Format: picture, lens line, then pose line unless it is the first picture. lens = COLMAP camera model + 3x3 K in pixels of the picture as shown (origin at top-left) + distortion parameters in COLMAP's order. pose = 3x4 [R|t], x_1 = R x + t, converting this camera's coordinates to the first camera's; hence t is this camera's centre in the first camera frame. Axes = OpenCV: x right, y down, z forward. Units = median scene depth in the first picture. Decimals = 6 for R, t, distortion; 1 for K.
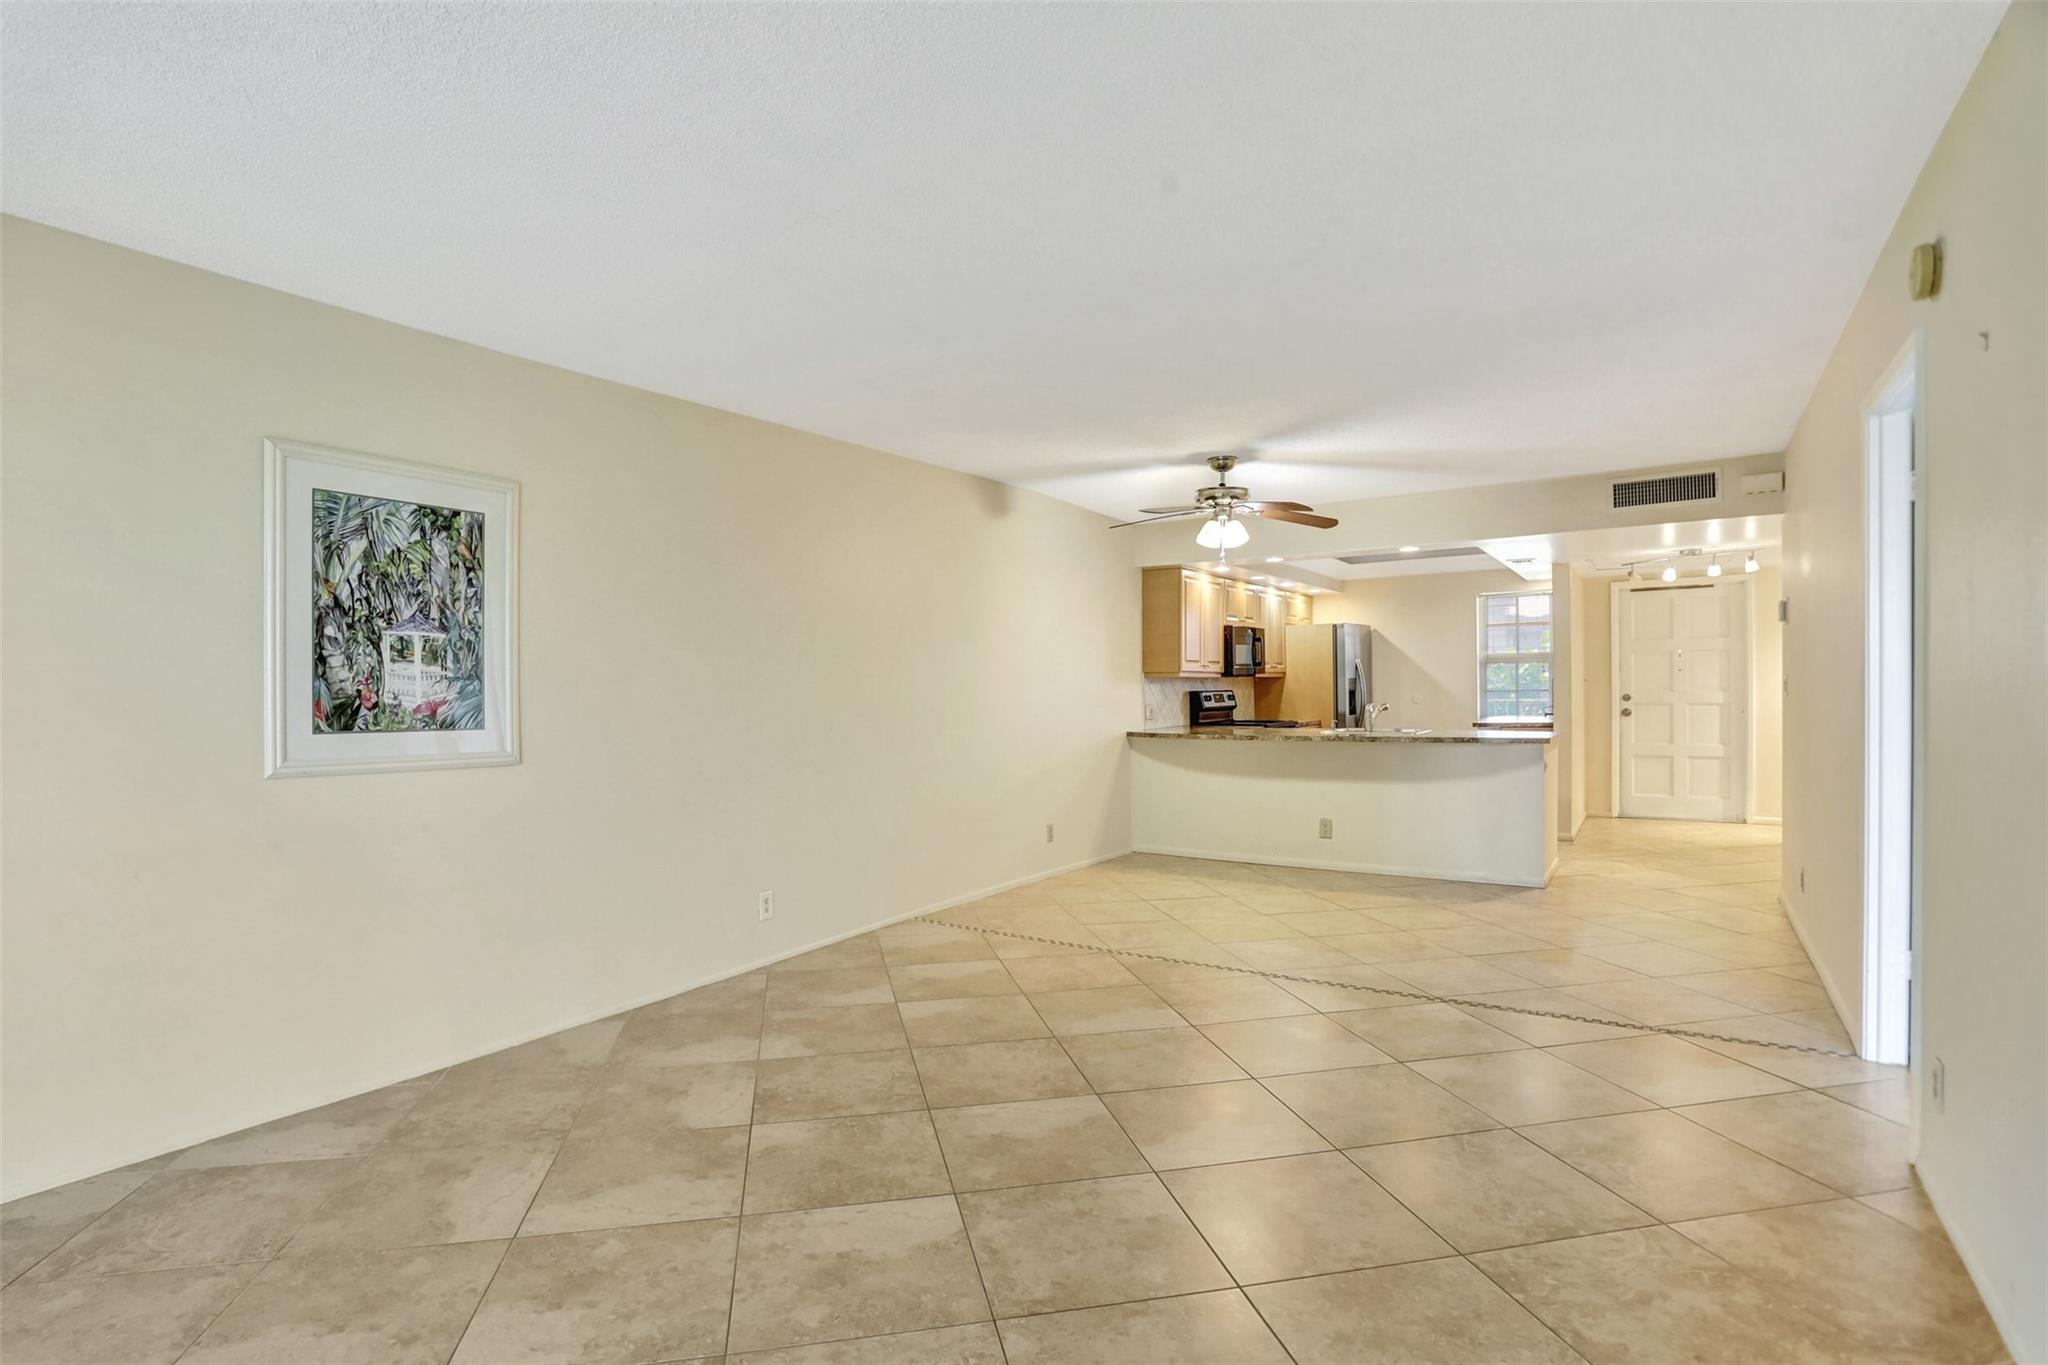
lens RADIAL K [[1009.1, 0, 976.1], [0, 1009.1, 703.5], [0, 0, 1]] dist [-0.075611, 0.041645]
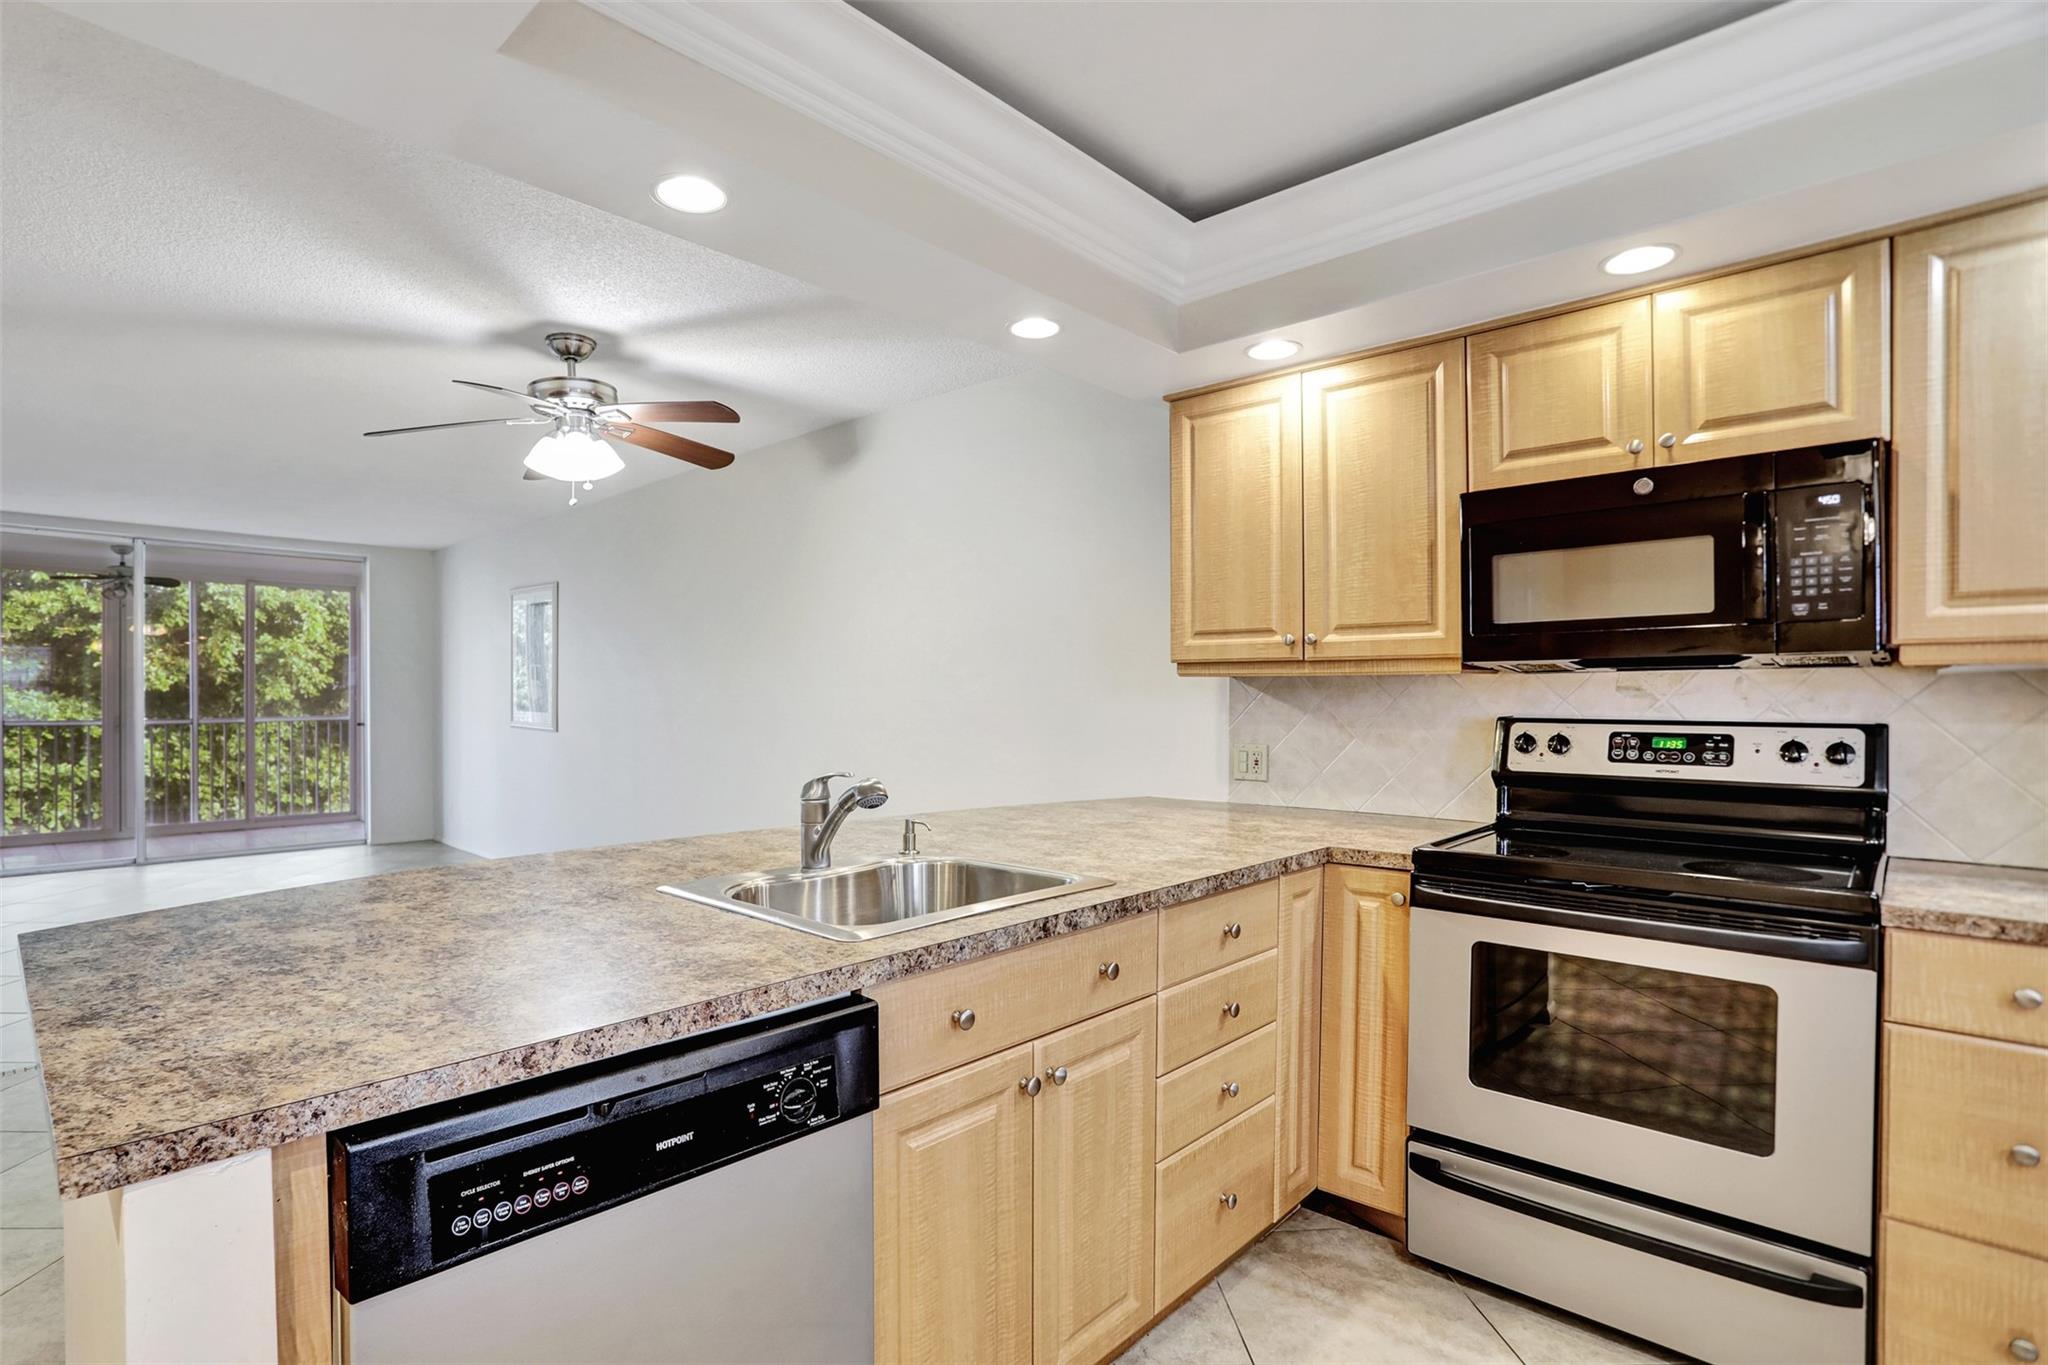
lens RADIAL K [[1009.1, 0, 976.1], [0, 1009.1, 703.5], [0, 0, 1]] dist [-0.075611, 0.041645]
pose [[-0.146479, 0.021042, -0.988990, 0.596461], [-0.016420, 0.999584, 0.023699, -0.023260], [0.989078, 0.019711, -0.146072, 0.969548]]
